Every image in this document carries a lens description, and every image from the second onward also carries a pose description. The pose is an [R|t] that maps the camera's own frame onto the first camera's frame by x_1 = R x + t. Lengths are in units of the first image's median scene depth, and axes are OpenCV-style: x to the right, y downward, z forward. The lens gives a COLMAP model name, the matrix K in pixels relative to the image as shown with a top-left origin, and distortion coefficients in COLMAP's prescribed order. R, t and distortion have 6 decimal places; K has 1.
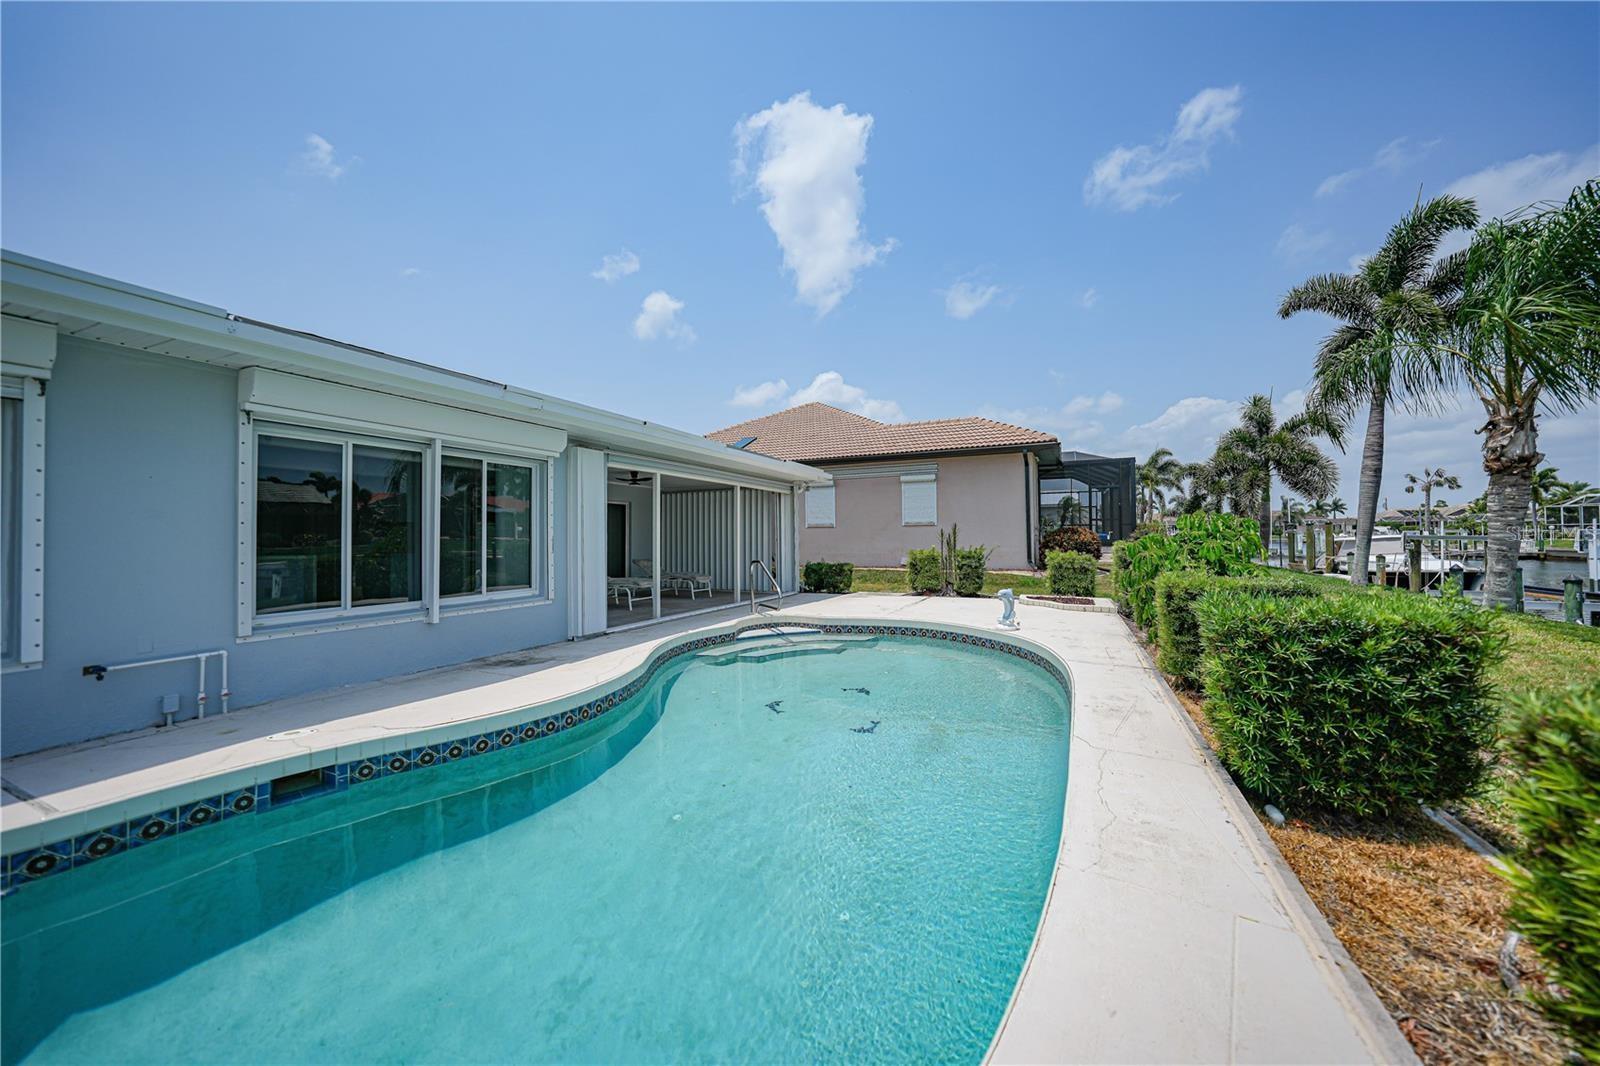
lens RADIAL K [[555.4, 0, 815.0], [0, 555.4, 528.6], [0, 0, 1]] dist [-0.017252, 0.001213]
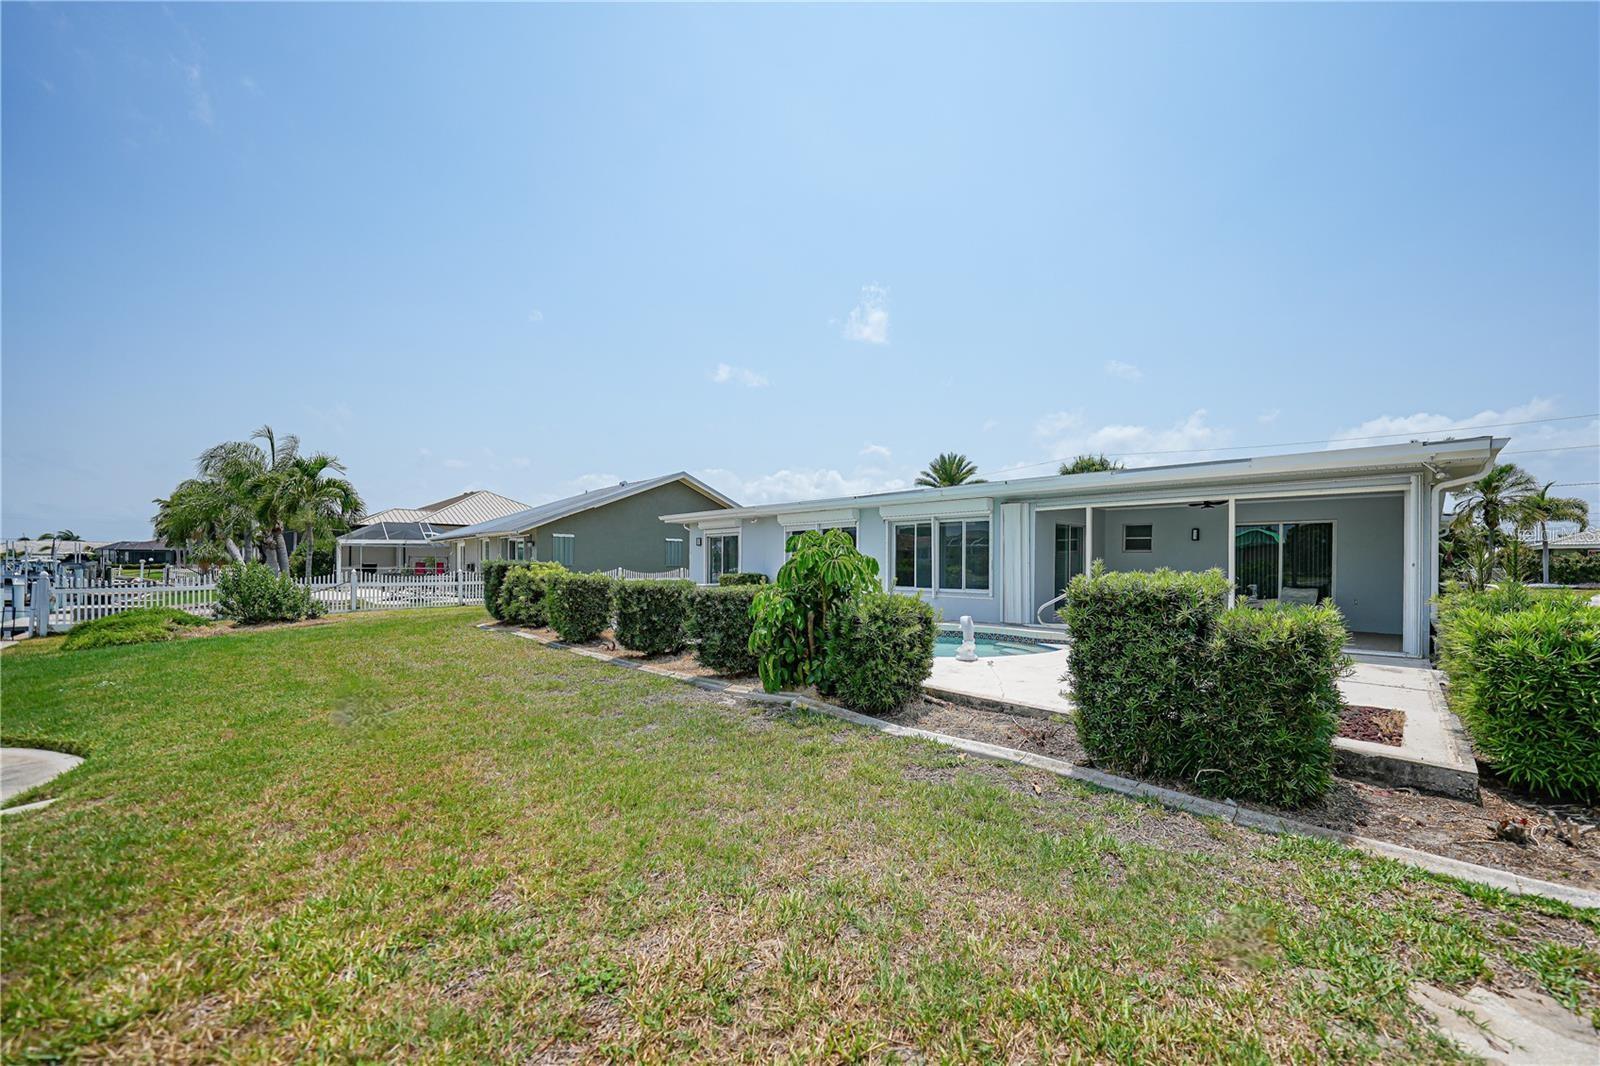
lens RADIAL K [[592.7, 0, 825.3], [0, 592.7, 563.2], [0, 0, 1]] dist [0.000595, 0.000170]
pose [[-0.372589, 0.003292, -0.927991, 0.720331], [0.008348, 0.999965, 0.000196, 0.009364], [0.927959, -0.007674, -0.372604, 0.625080]]
